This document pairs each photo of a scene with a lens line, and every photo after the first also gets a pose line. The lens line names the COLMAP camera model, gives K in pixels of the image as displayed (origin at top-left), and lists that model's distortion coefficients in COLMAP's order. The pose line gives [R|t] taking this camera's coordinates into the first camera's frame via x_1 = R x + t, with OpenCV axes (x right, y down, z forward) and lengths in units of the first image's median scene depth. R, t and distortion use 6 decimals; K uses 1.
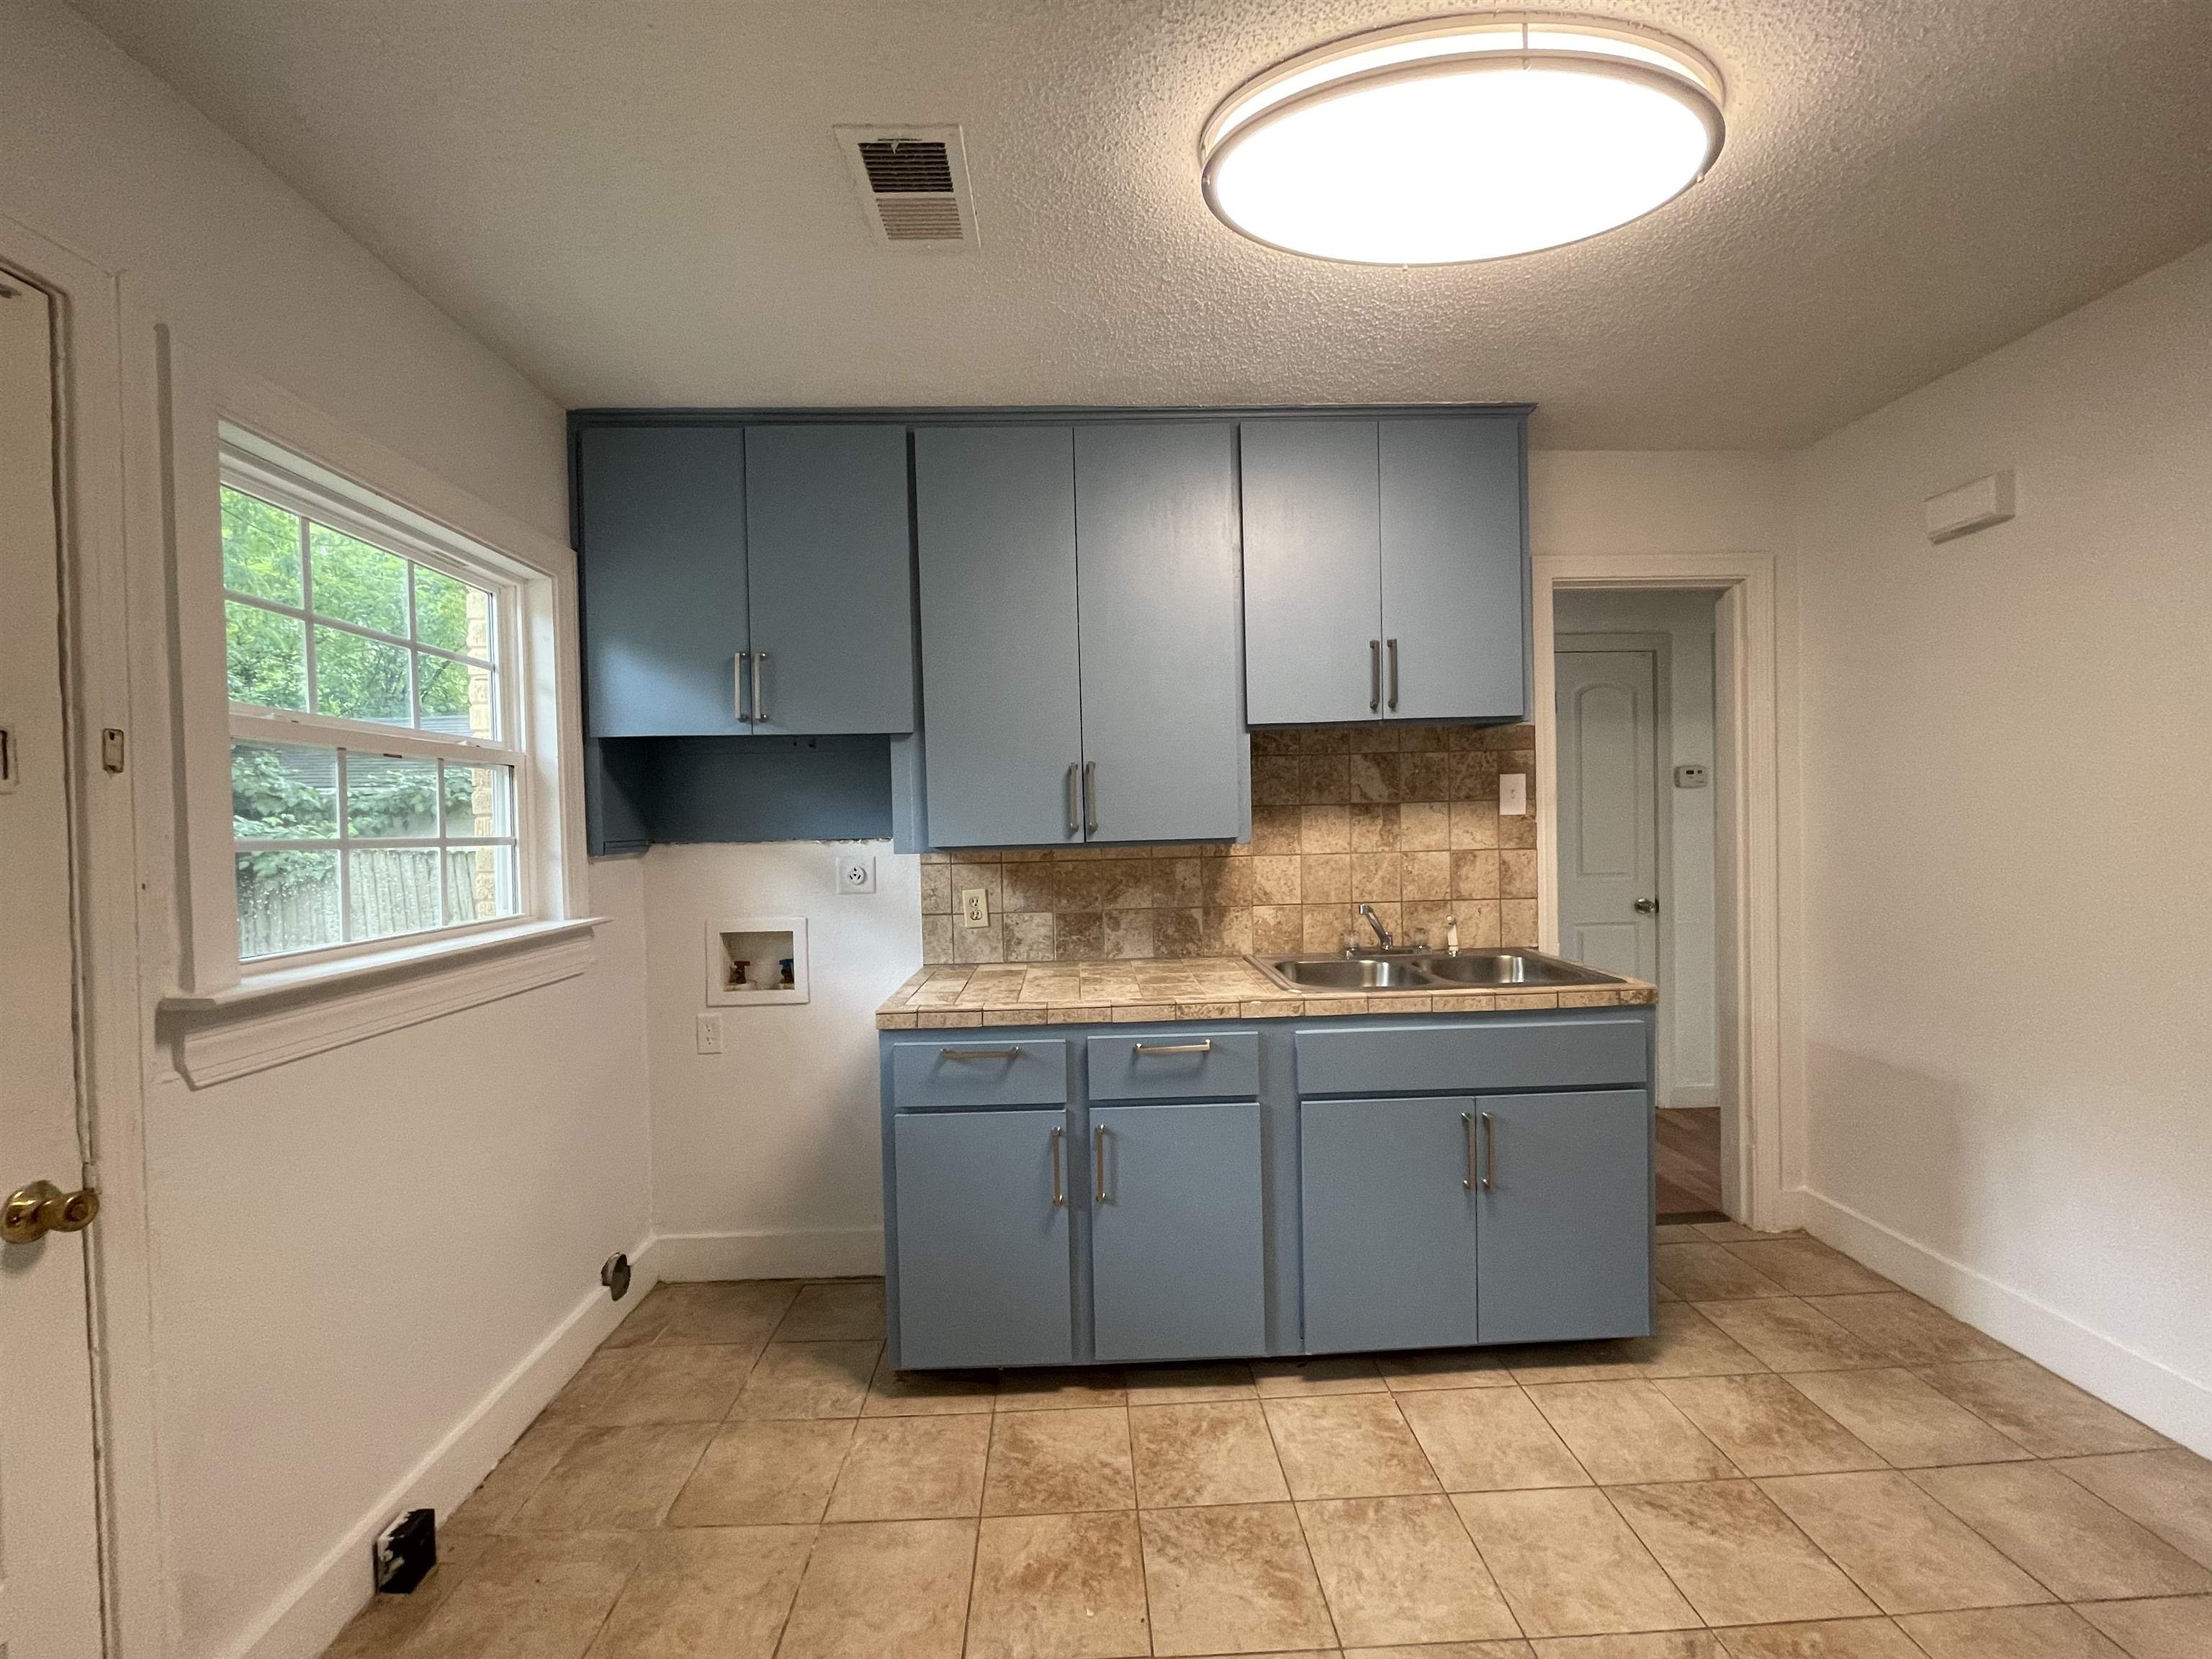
lens RADIAL K [[894.3, 0, 1102.3], [0, 894.3, 838.4], [0, 0, 1]] dist [-0.002987, 0.000020]
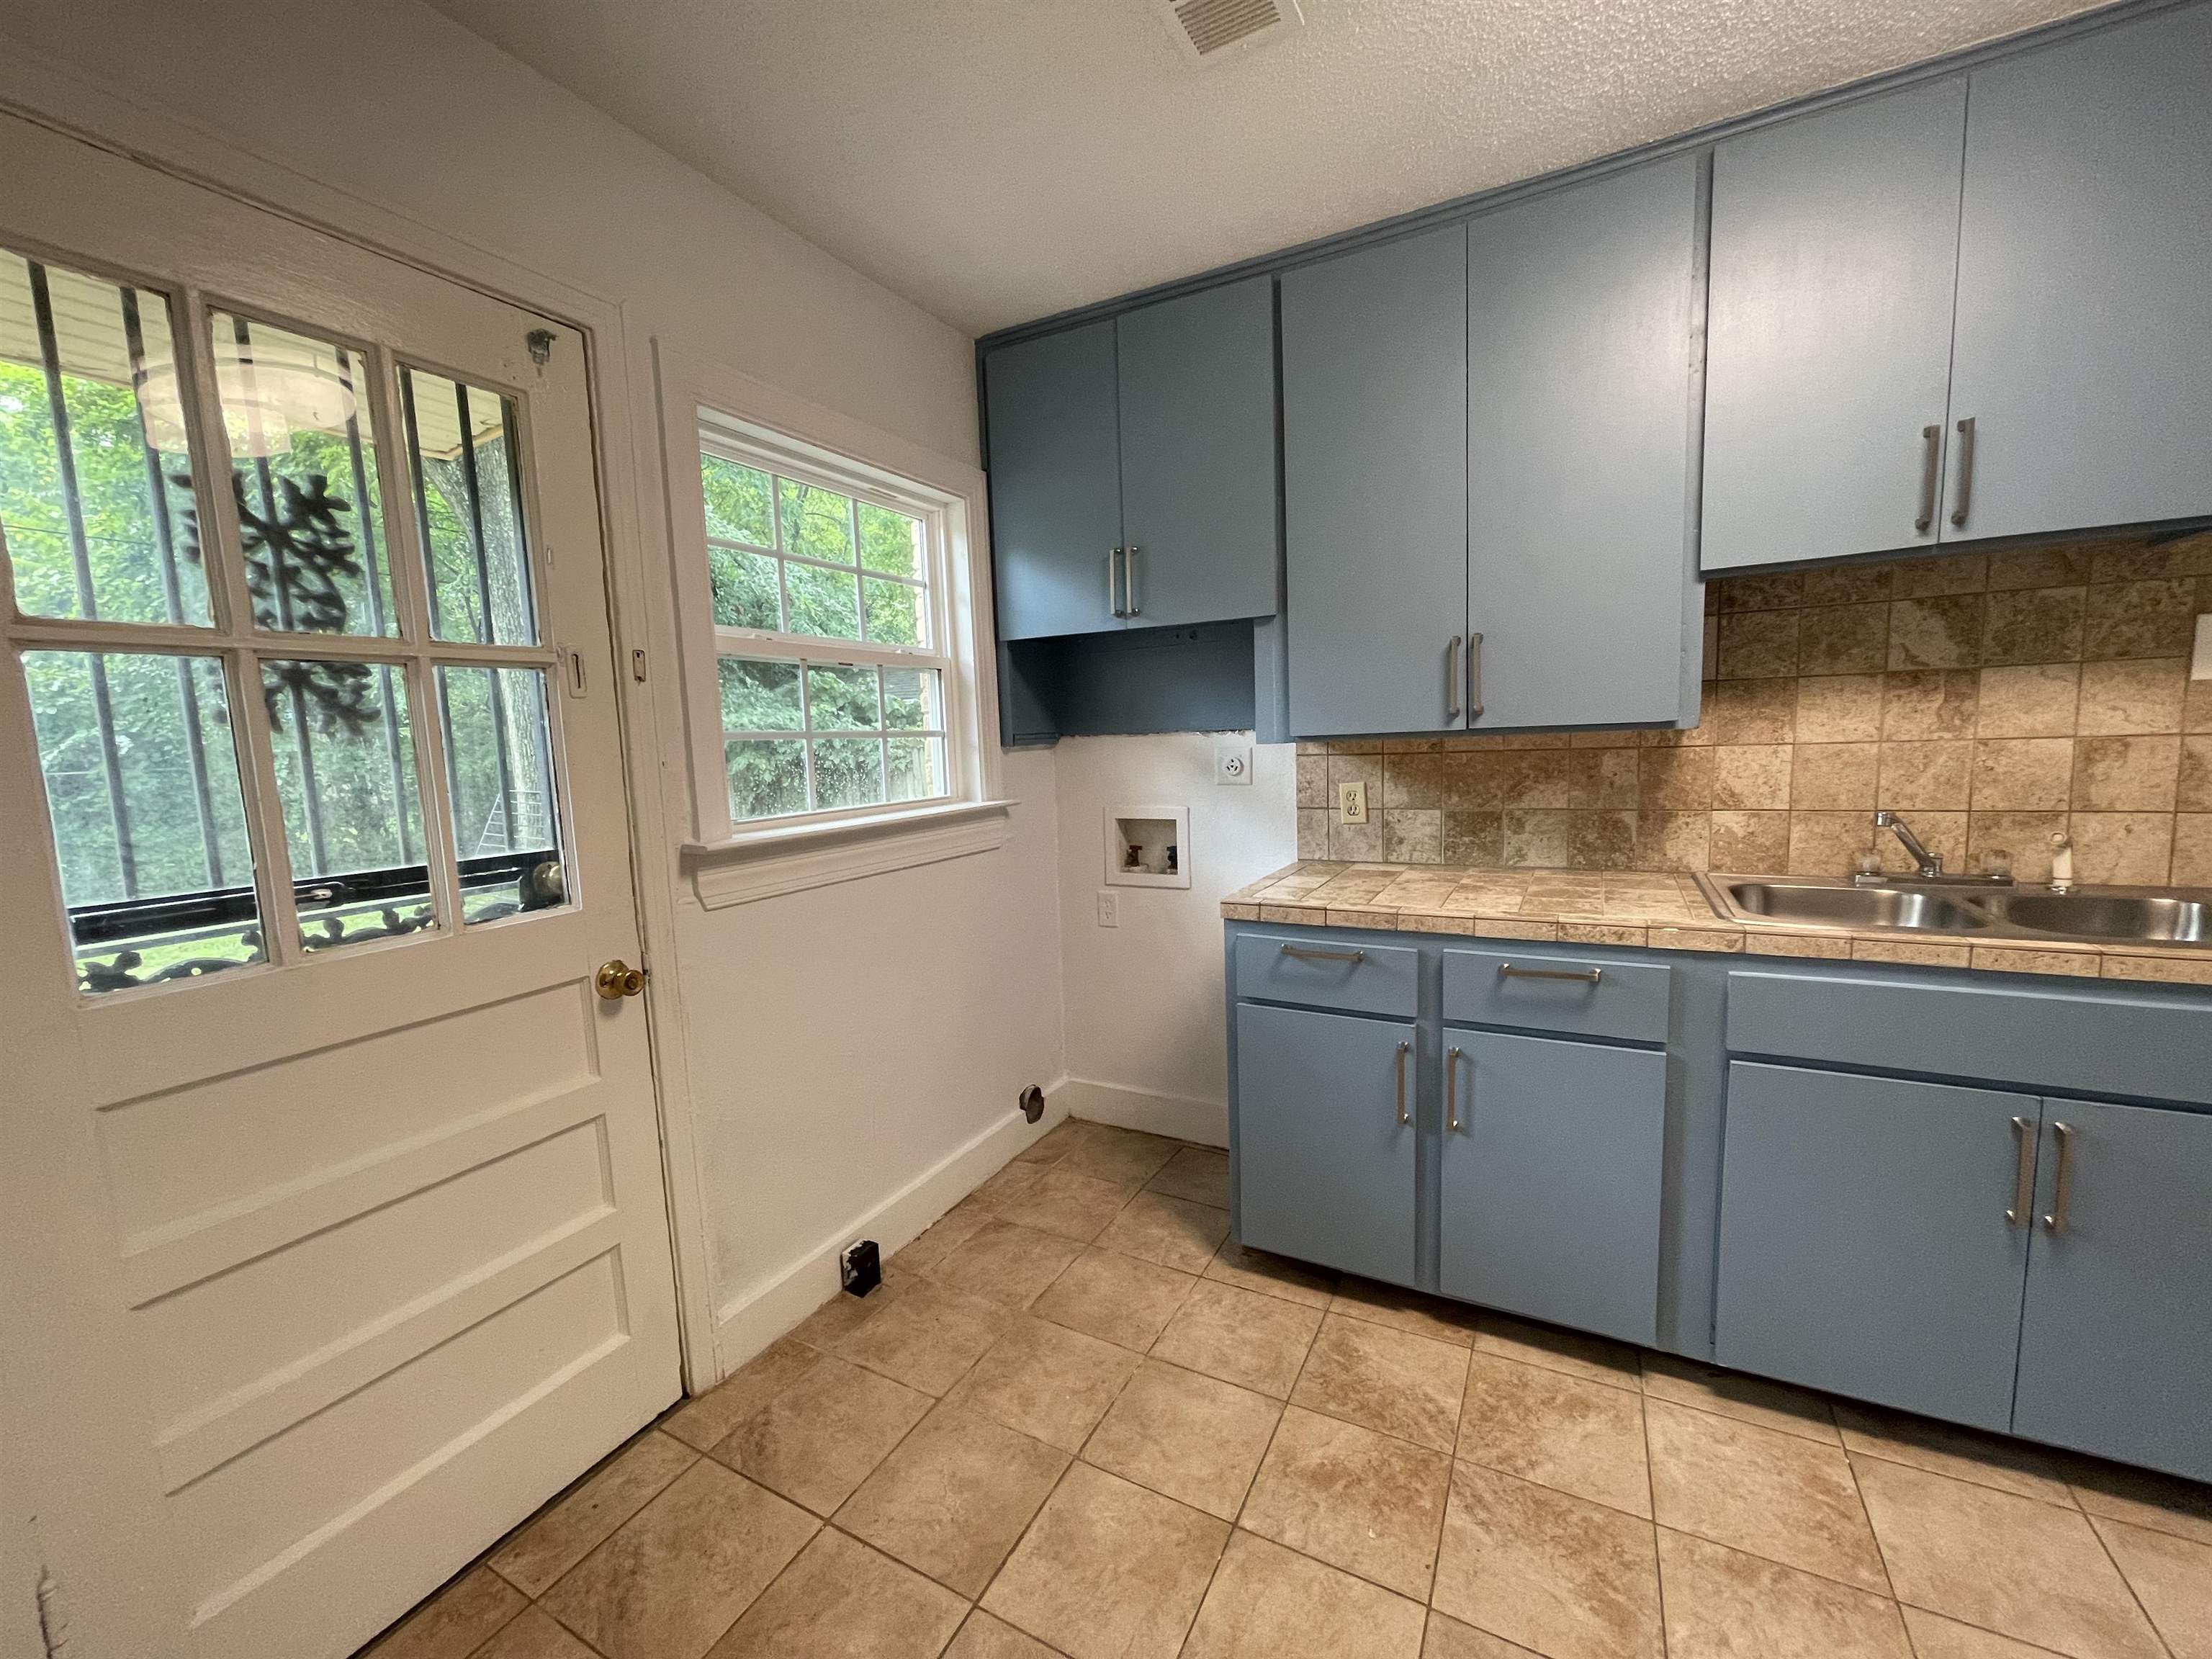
lens RADIAL K [[894.3, 0, 1101.3], [0, 894.3, 838.4], [0, 0, 1]] dist [-0.002987, 0.000020]
pose [[0.862636, 0.049275, -0.503419, 0.128262], [0.008088, 0.993773, 0.111130, 0.011260], [0.505760, -0.099937, 0.856866, 0.075042]]
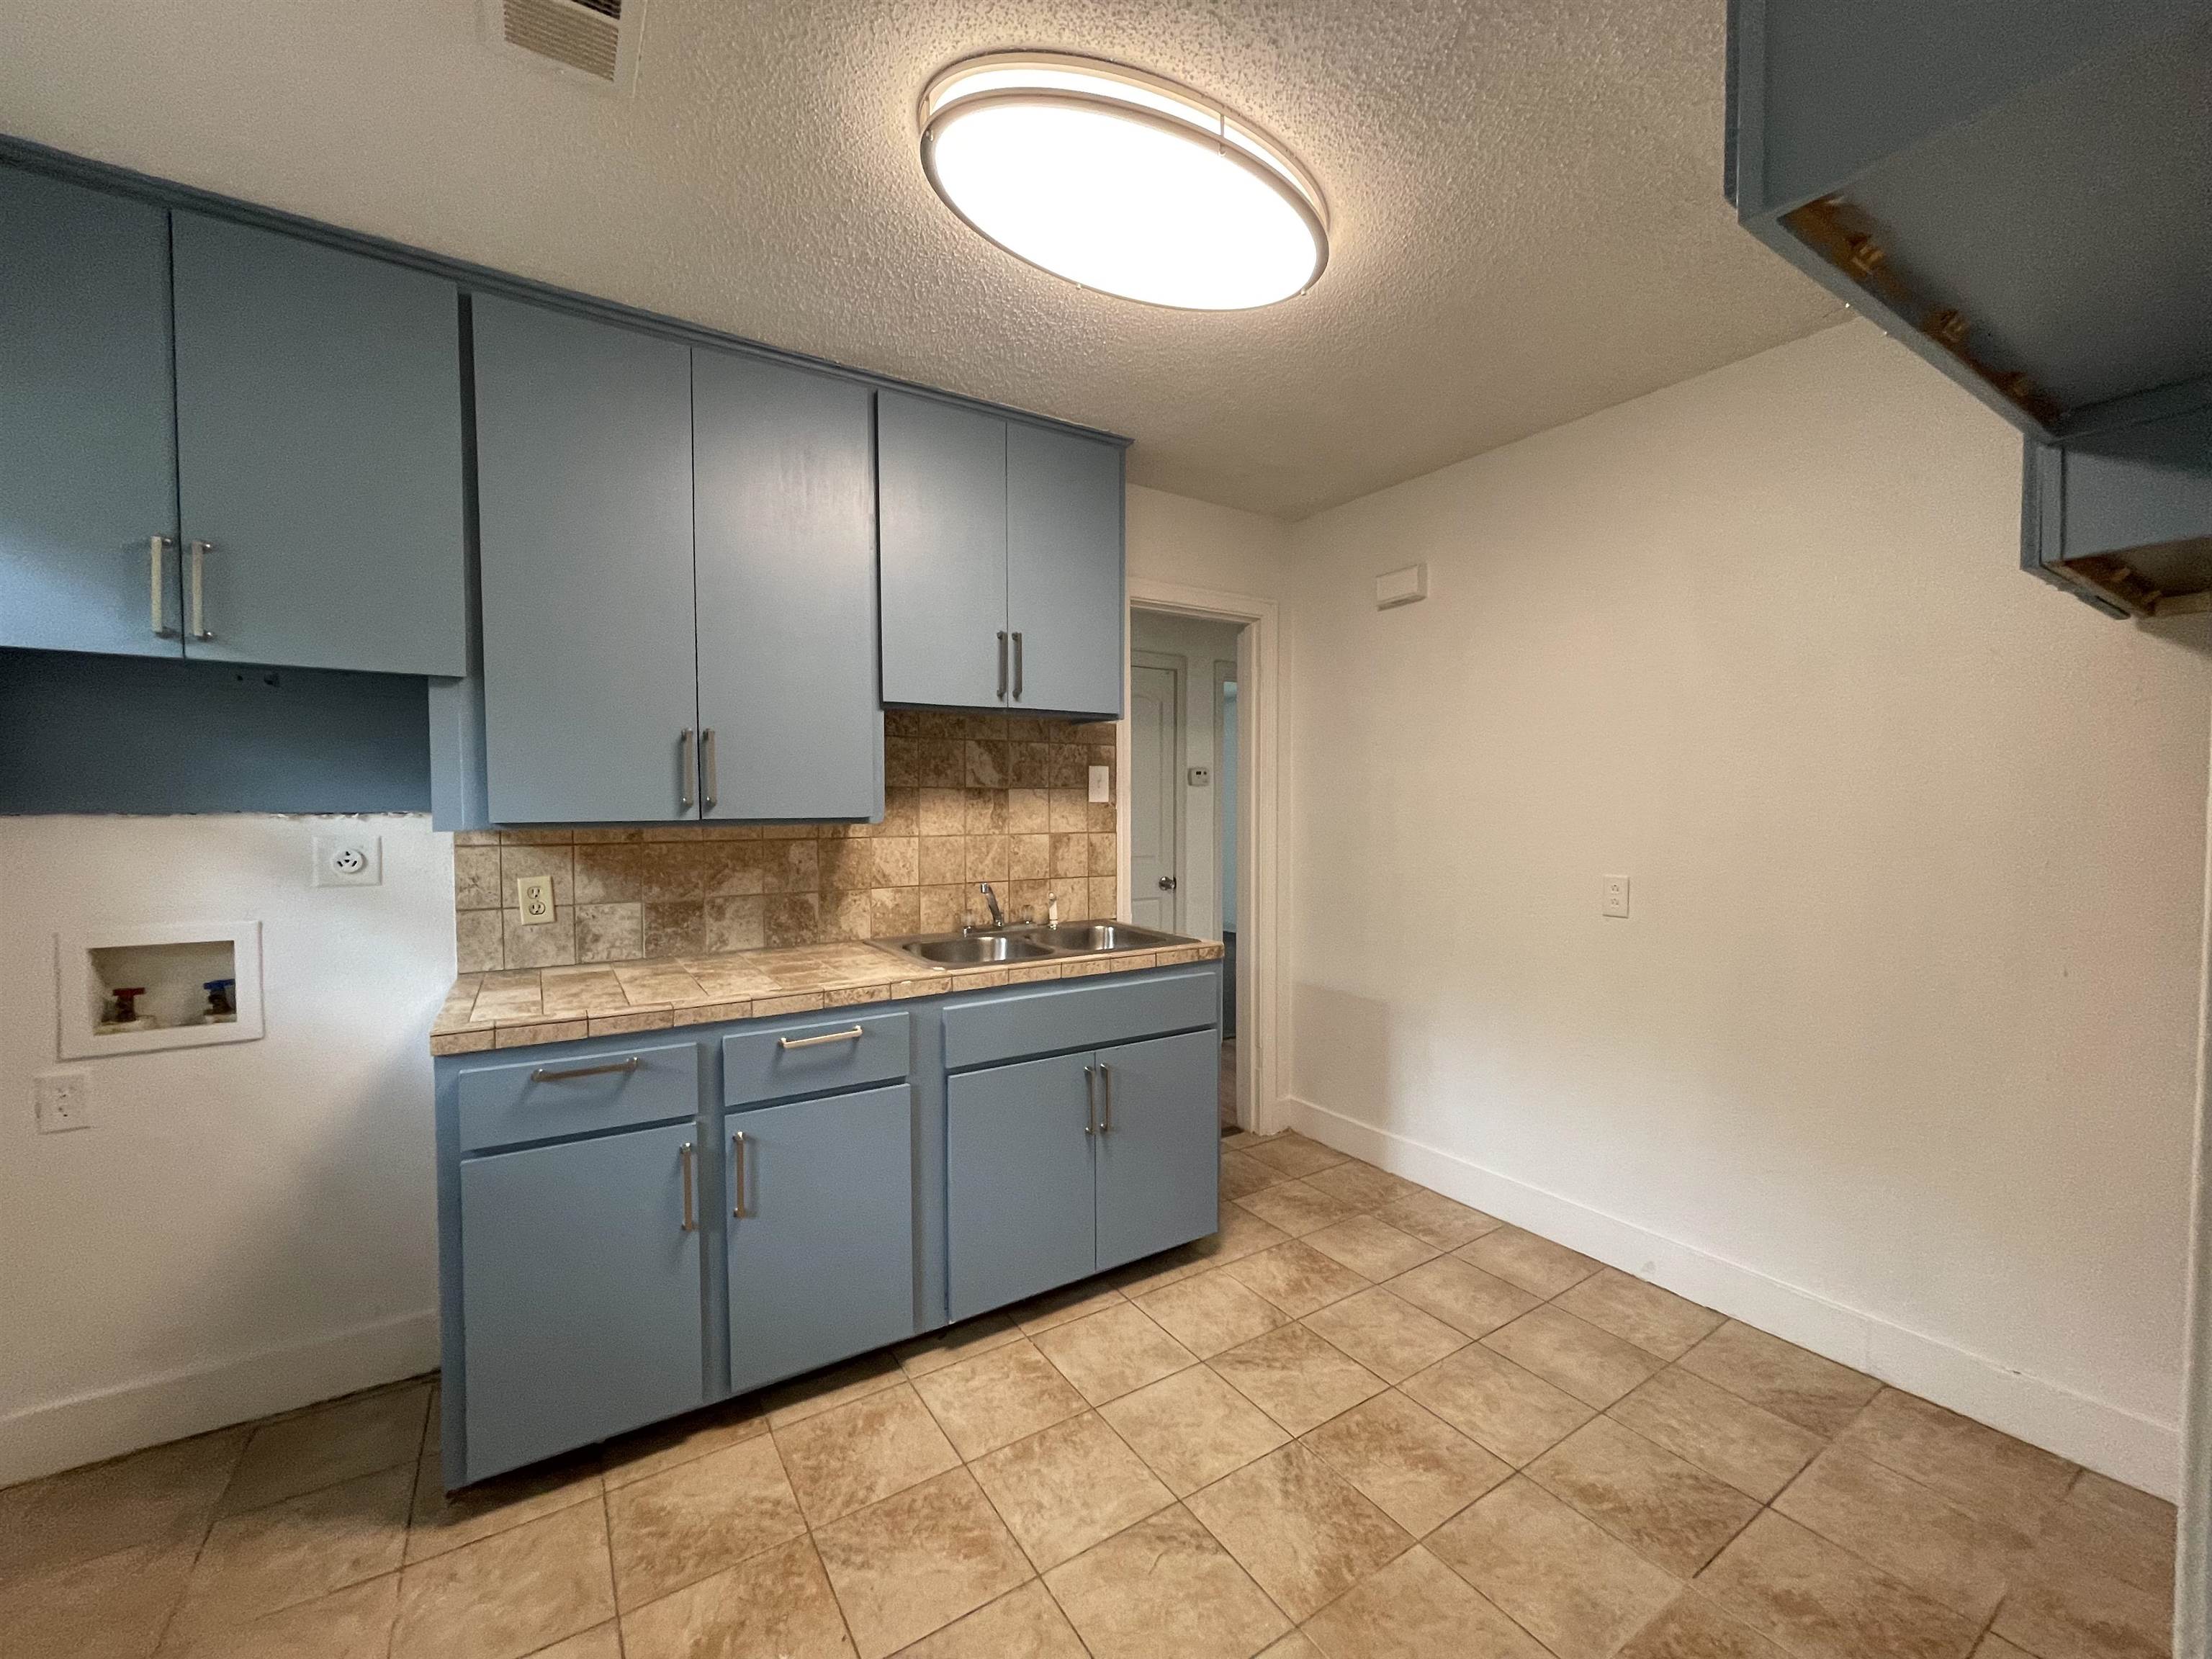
lens RADIAL K [[894.3, 0, 1105.3], [0, 894.3, 838.0], [0, 0, 1]] dist [-0.002987, 0.000020]
pose [[0.856630, 0.003181, 0.515921, -0.145475], [-0.006324, 0.999971, 0.004335, 0.017720], [-0.515892, -0.006976, 0.856625, 0.039307]]
